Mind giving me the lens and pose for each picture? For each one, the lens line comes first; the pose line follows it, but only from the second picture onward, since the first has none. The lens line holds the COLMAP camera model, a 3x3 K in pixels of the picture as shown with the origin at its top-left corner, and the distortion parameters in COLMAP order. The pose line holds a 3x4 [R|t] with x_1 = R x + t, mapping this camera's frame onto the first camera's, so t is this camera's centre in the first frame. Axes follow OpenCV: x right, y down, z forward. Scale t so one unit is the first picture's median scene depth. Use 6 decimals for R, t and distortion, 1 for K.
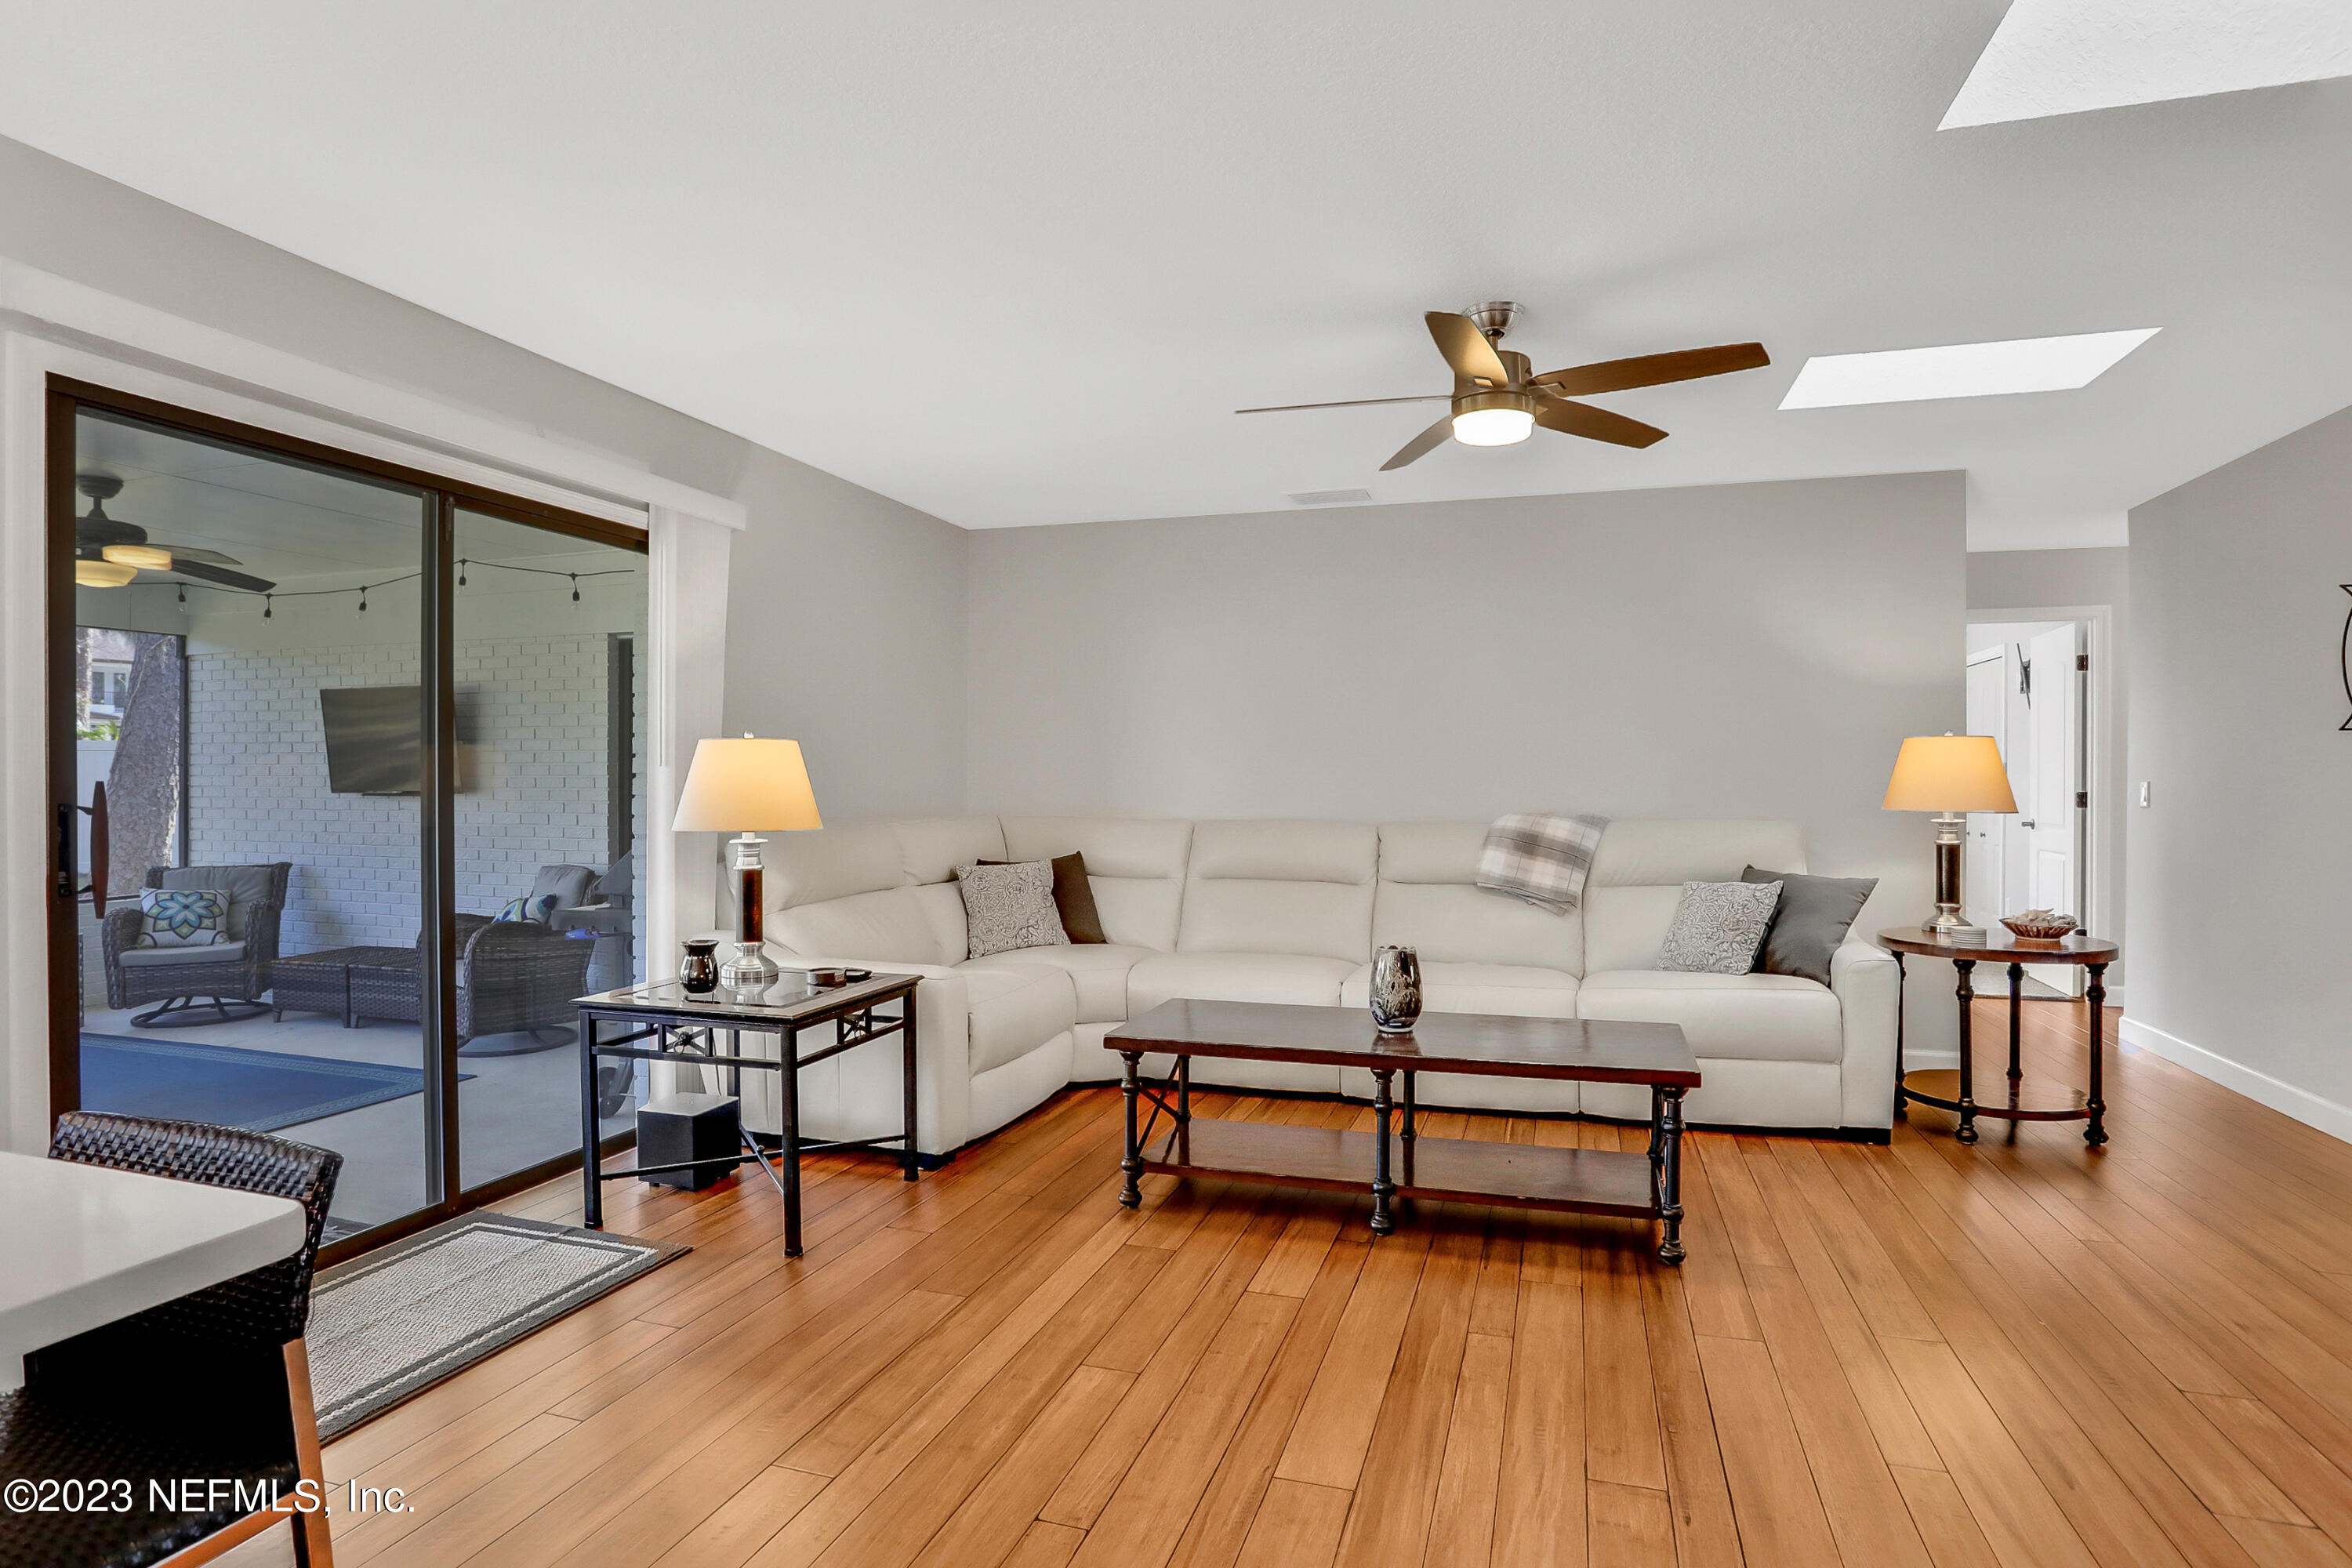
lens RADIAL K [[1171.9, 0, 1176.0], [0, 1171.9, 784.0], [0, 0, 1]] dist [-0.060457, 0.000014]
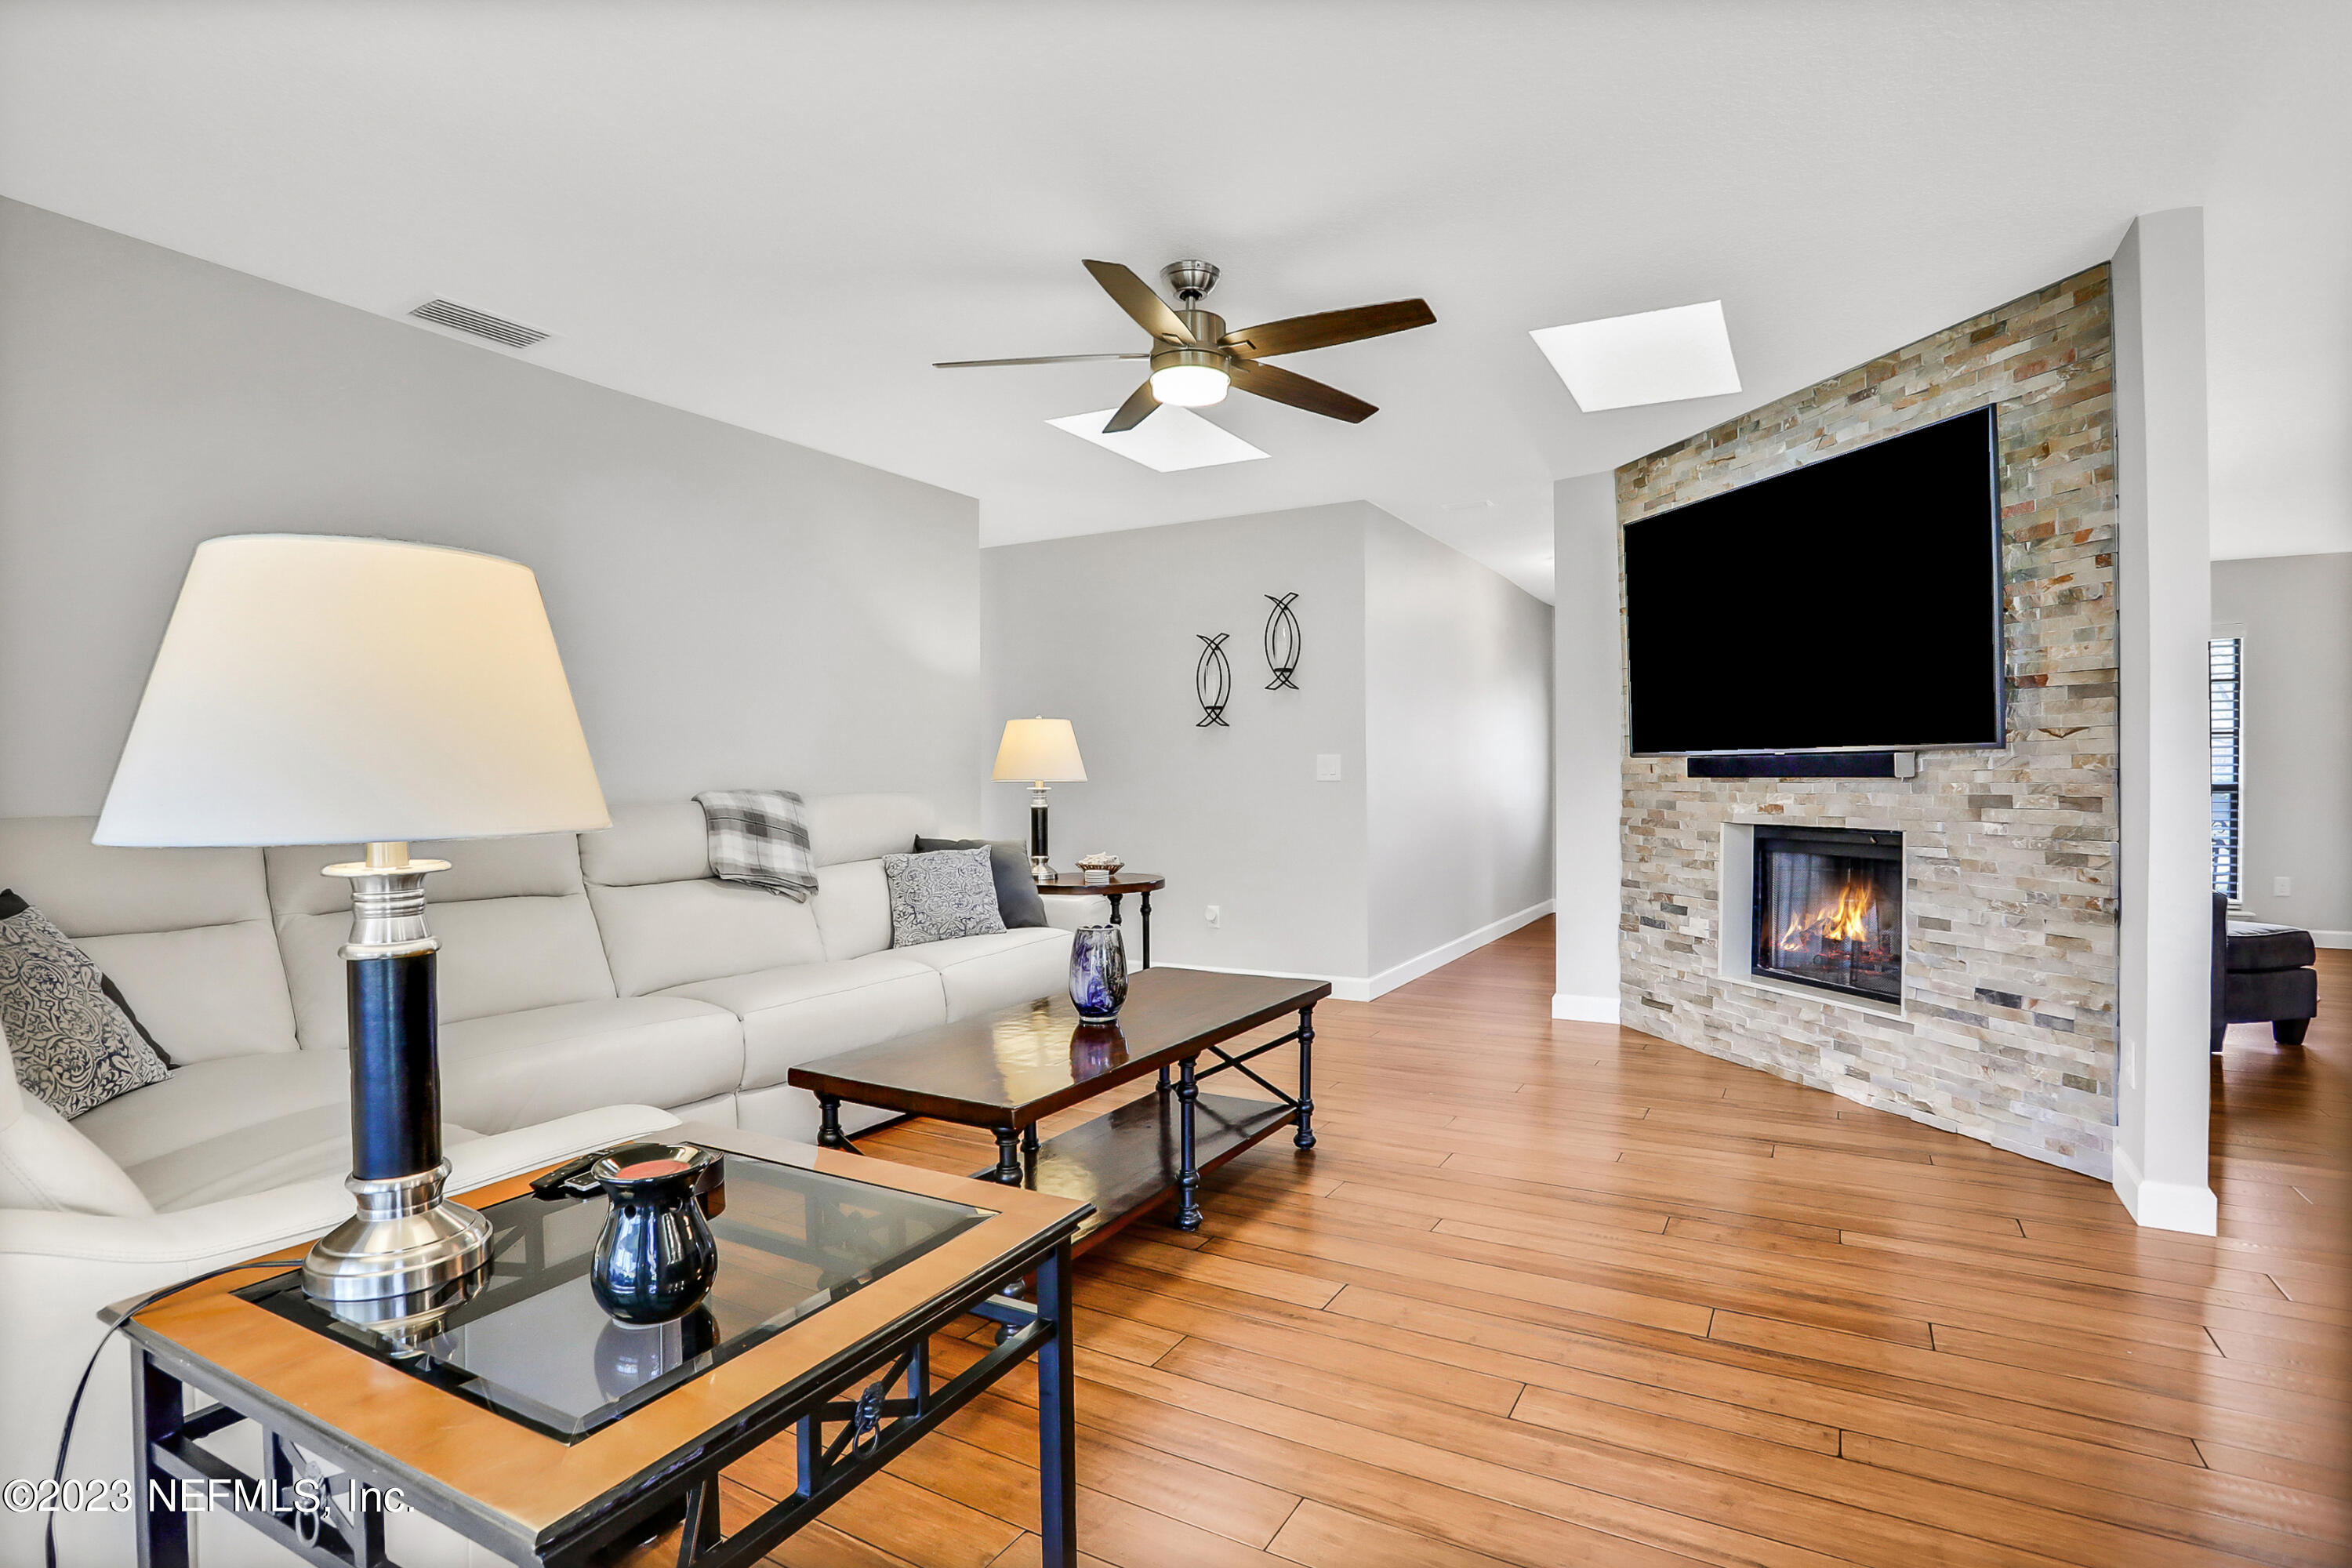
lens RADIAL K [[1197.5, 0, 1177.5], [0, 1197.5, 740.9], [0, 0, 1]] dist [-0.001939, -0.000162]
pose [[0.186164, 0.028539, 0.982104, -0.666500], [0.003164, 0.999555, -0.029646, 0.022714], [-0.982514, 0.008626, 0.185991, 0.712043]]
